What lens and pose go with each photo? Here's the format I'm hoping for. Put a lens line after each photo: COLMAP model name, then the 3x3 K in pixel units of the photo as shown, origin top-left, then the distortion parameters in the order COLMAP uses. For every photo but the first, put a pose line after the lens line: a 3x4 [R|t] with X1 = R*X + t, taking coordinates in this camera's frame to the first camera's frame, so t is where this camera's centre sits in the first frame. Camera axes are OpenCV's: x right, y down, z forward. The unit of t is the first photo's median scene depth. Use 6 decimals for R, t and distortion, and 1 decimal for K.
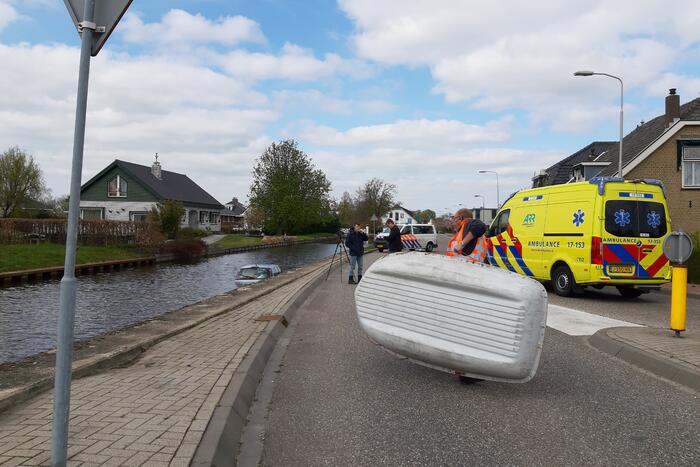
lens RADIAL K [[537.5, 0, 355.3], [0, 537.5, 229.3], [0, 0, 1]] dist [0.071003, -0.120430]
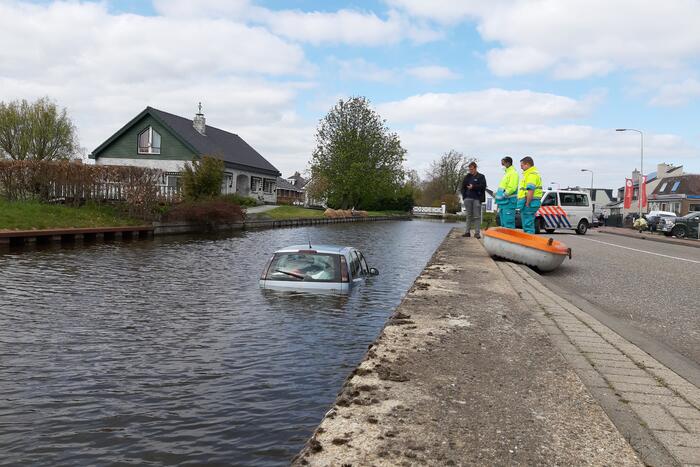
lens RADIAL K [[537.5, 0, 352.4], [0, 537.5, 233.3], [0, 0, 1]] dist [0.071003, -0.120430]
pose [[0.992440, 0.034480, -0.117790, -0.034840], [-0.029581, 0.998633, 0.043091, 0.012561], [0.119115, -0.039281, 0.992103, 0.199433]]
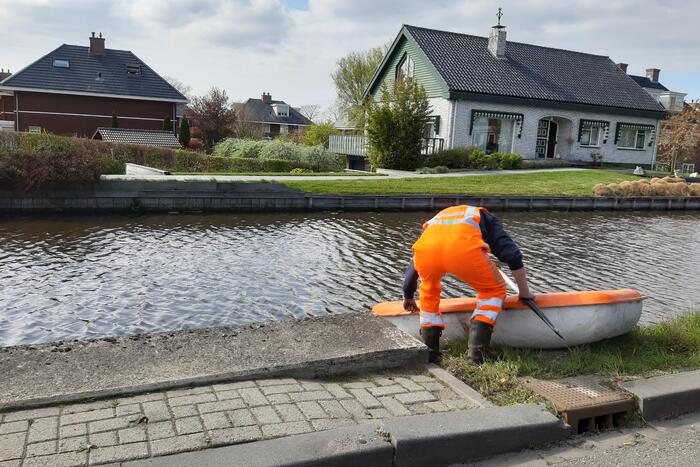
lens RADIAL K [[537.5, 0, 351.2], [0, 537.5, 235.0], [0, 0, 1]] dist [0.071003, -0.120430]
pose [[0.505480, 0.154759, -0.848846, 0.043438], [-0.046113, 0.987223, 0.152528, 0.004211], [0.861605, -0.037957, 0.506158, 0.560077]]
